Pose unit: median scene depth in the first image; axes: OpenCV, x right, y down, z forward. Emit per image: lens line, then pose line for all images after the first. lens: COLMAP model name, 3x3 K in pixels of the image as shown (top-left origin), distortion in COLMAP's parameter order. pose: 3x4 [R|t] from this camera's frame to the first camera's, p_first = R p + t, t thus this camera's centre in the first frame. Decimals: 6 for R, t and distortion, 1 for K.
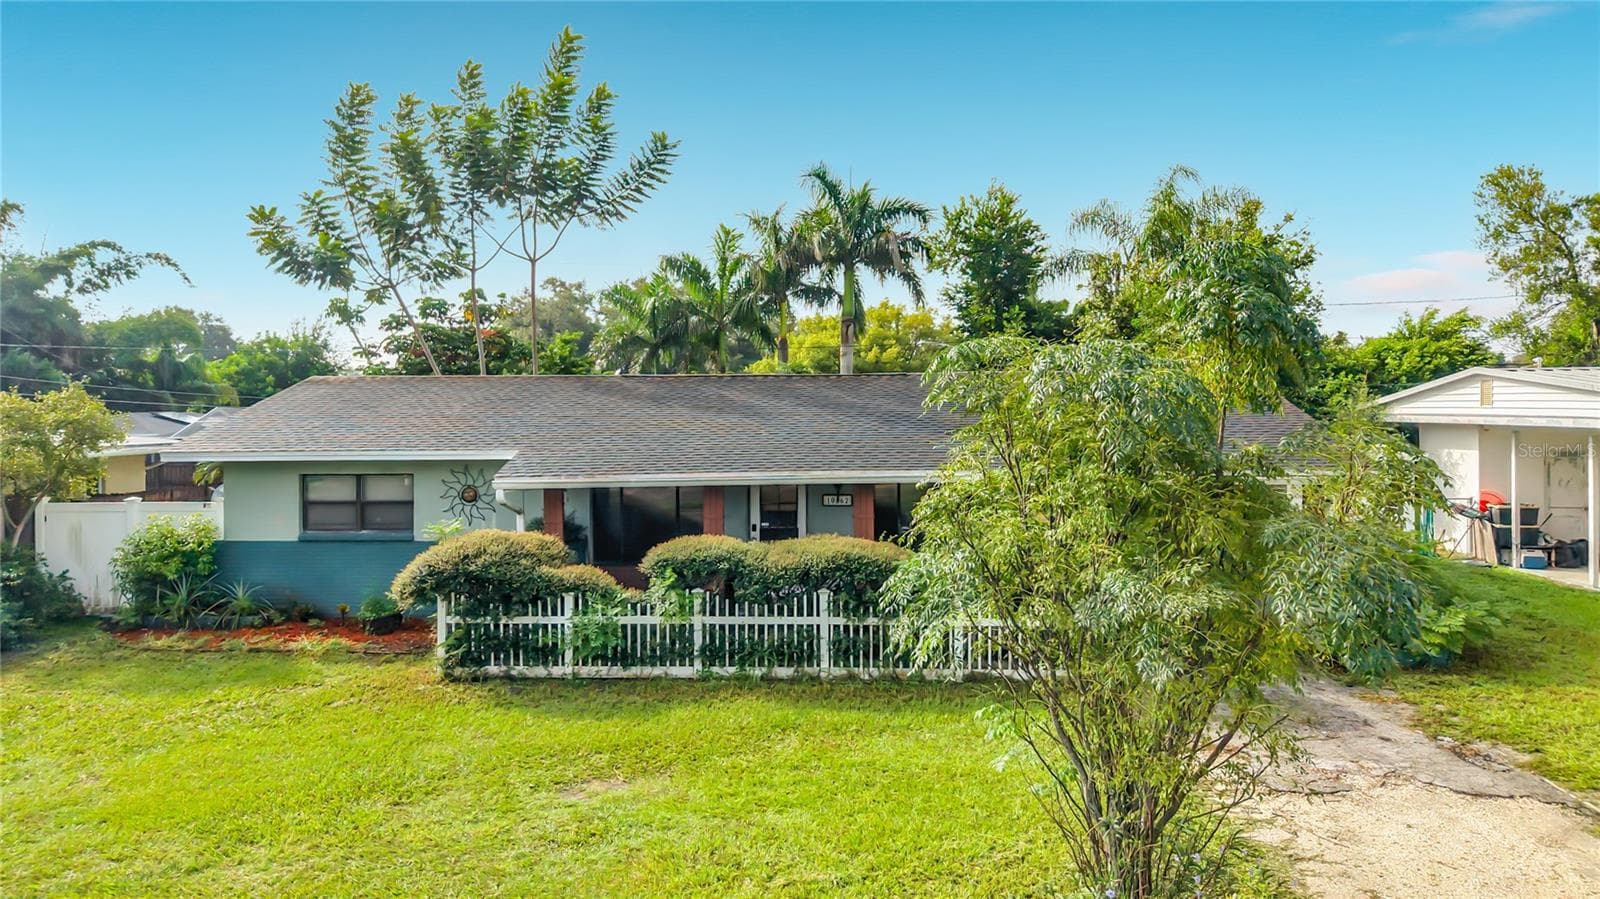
lens RADIAL K [[1117.3, 0, 800.0], [0, 1117.3, 449.5], [0, 0, 1]] dist [0.050208, -0.036367]
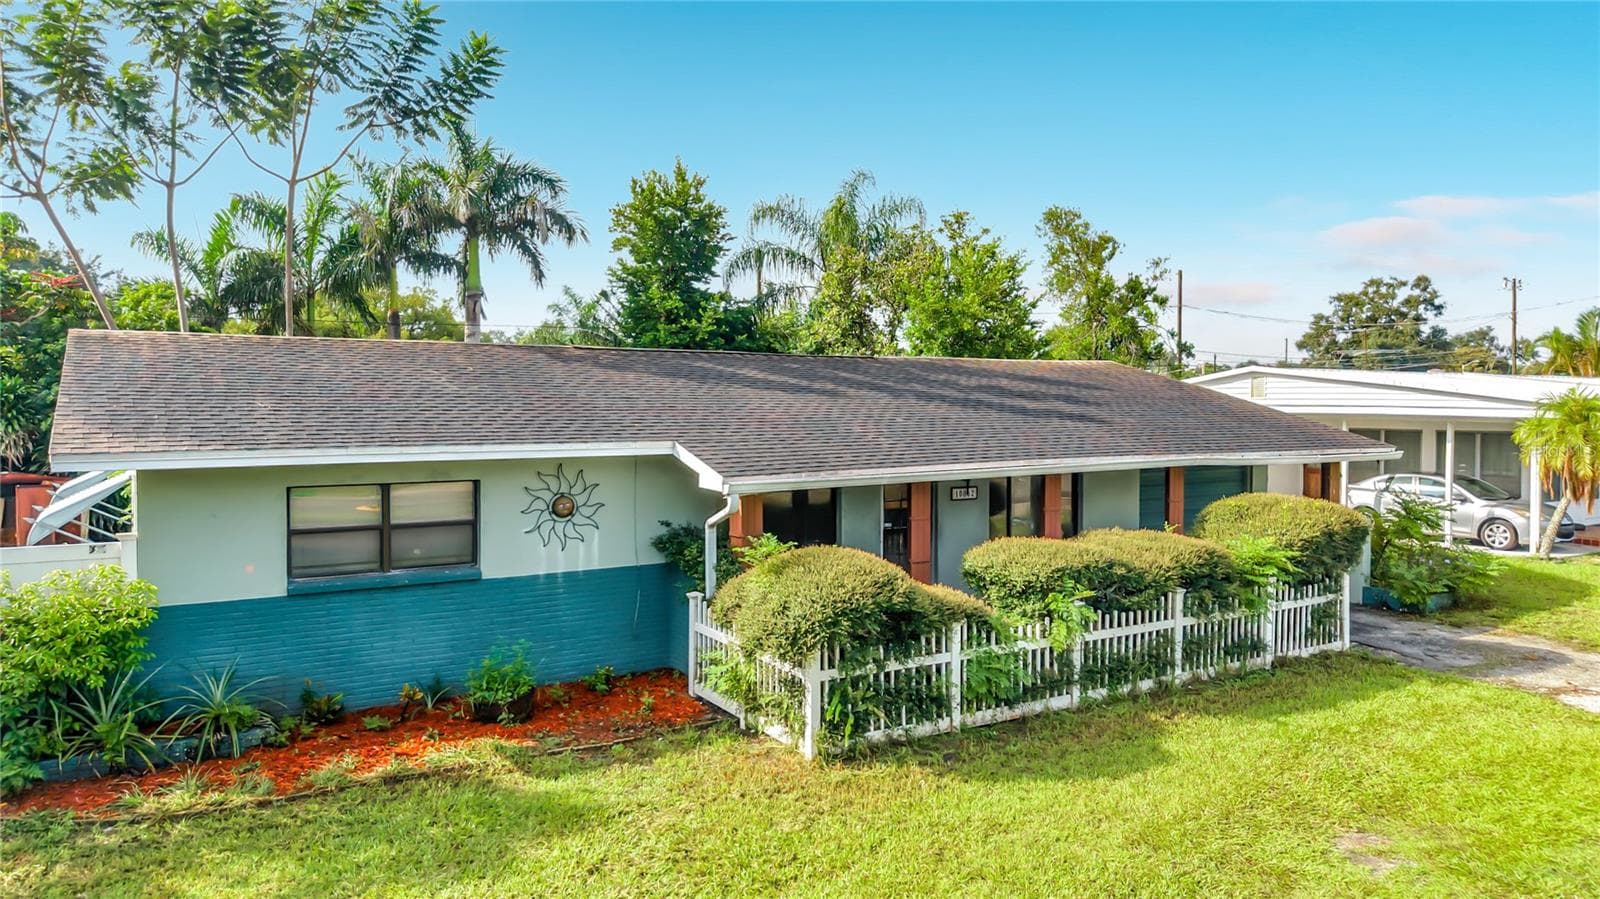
lens RADIAL K [[1117.3, 0, 800.0], [0, 1117.3, 449.5], [0, 0, 1]] dist [0.050208, -0.036367]
pose [[0.811073, -0.014955, 0.584754, -0.744903], [0.014421, 0.999881, 0.005570, 0.003227], [-0.584767, 0.003915, 0.811192, 0.434557]]
